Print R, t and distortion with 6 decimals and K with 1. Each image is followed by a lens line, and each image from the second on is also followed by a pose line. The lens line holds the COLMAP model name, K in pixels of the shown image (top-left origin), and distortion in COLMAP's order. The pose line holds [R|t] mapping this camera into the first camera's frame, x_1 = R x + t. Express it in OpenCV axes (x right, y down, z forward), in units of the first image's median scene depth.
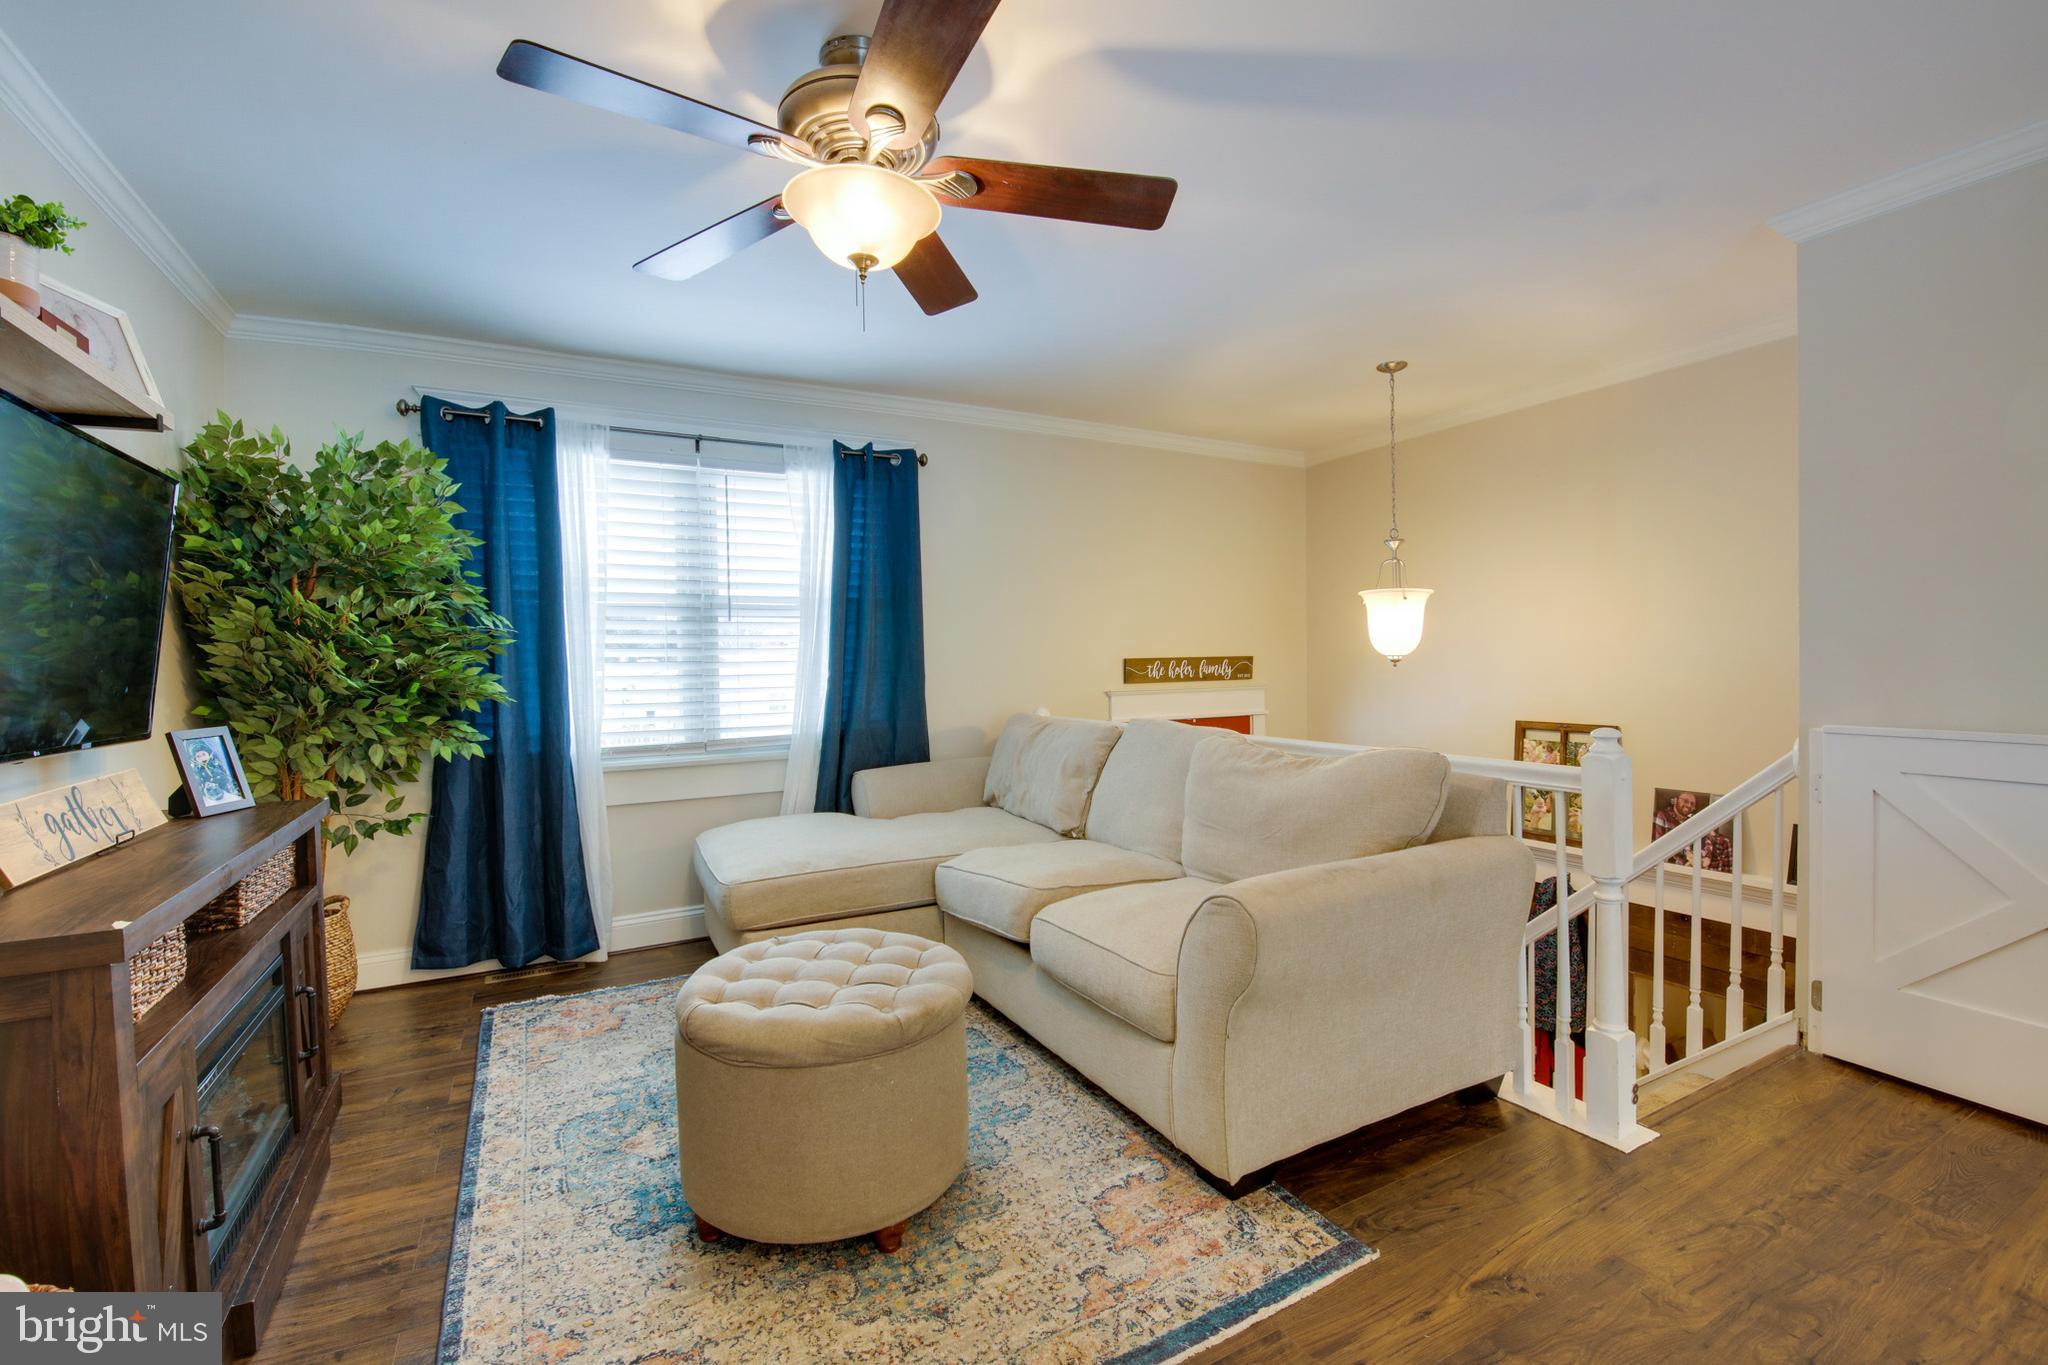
lens RADIAL K [[881.7, 0, 1021.2], [0, 881.7, 676.0], [0, 0, 1]] dist [-0.000272, -0.010564]
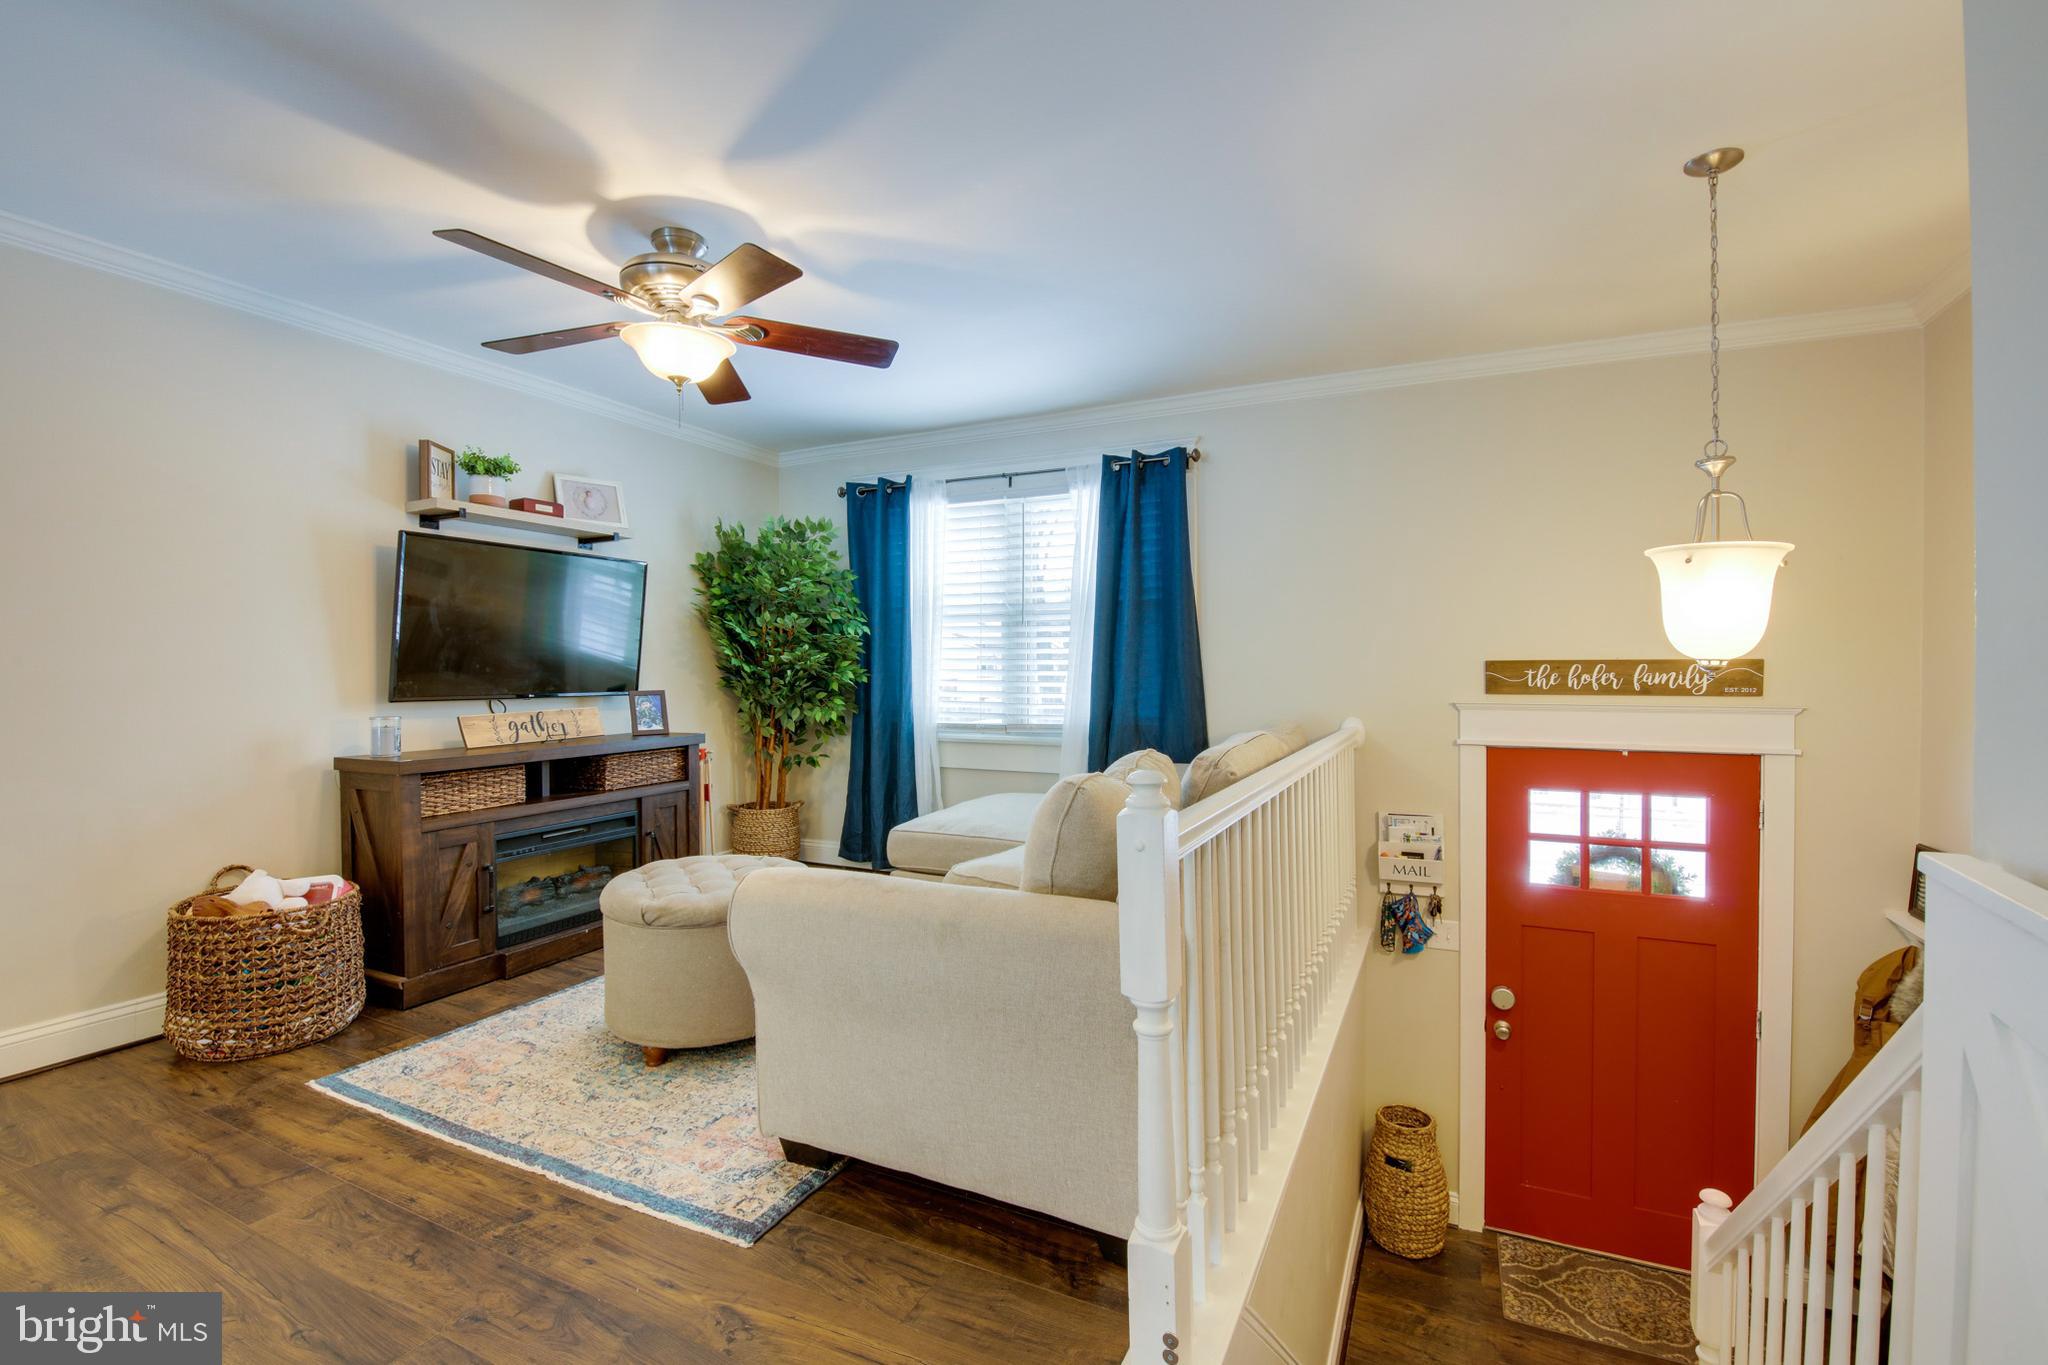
lens RADIAL K [[888.7, 0, 1023.9], [0, 888.7, 676.6], [0, 0, 1]] dist [0.000065, -0.009887]
pose [[0.581441, 0.025081, -0.813202, 0.747205], [-0.022959, 0.999632, 0.014416, -0.011713], [0.813265, 0.010288, 0.581803, 0.348231]]
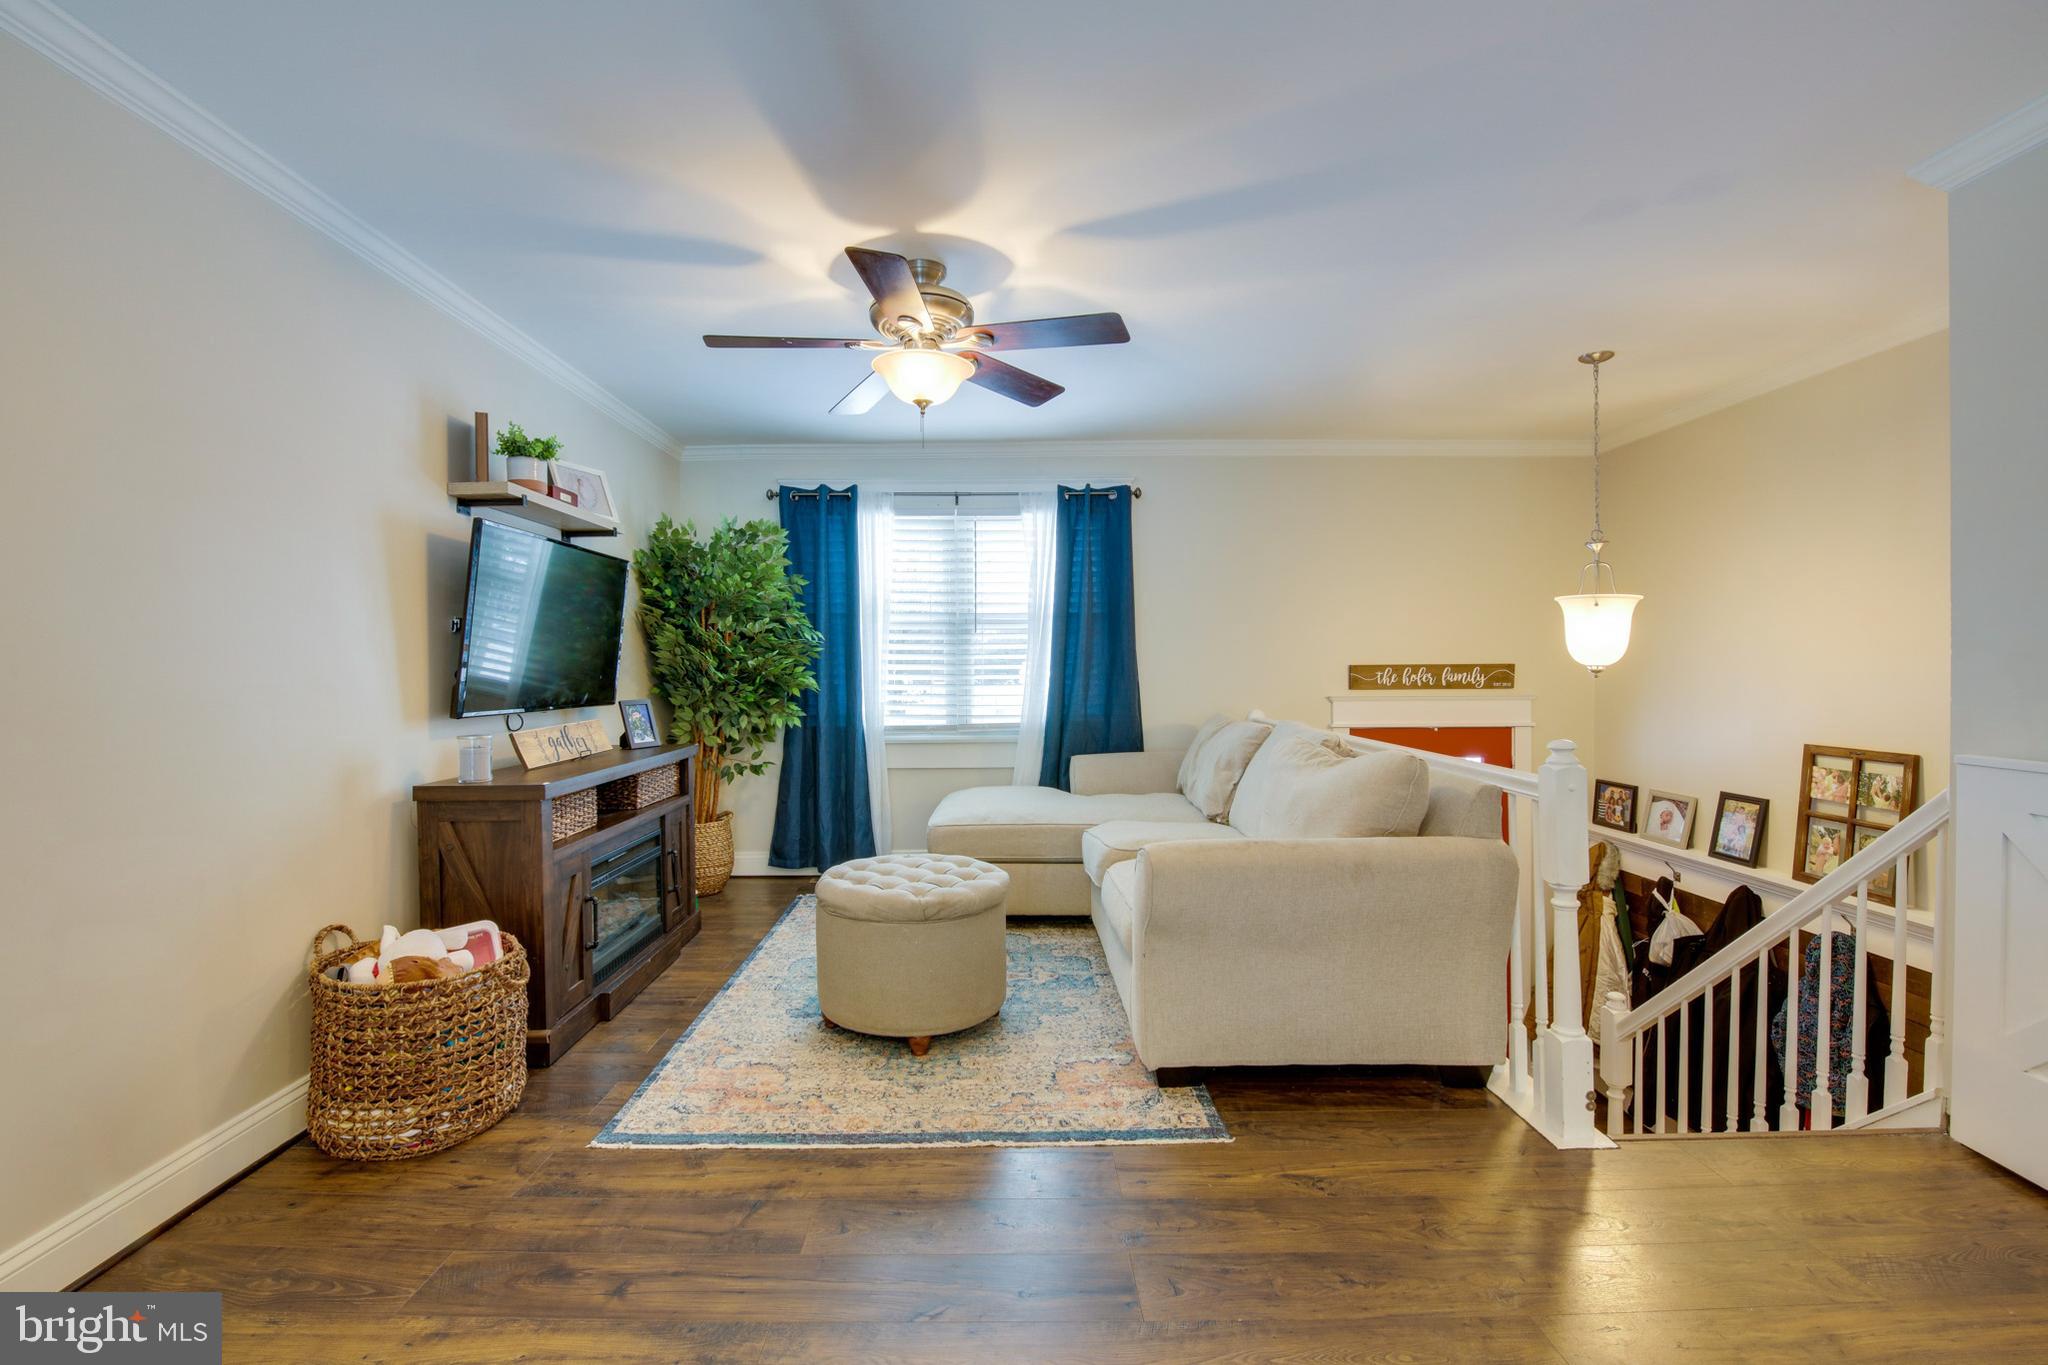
lens RADIAL K [[891.6, 0, 996.9], [0, 891.6, 674.5], [0, 0, 1]] dist [-0.000585, -0.008187]
pose [[0.876256, 0.016688, -0.481557, 0.379384], [-0.017885, 0.999838, 0.002104, -0.005339], [0.481514, 0.006770, 0.876412, -0.155800]]
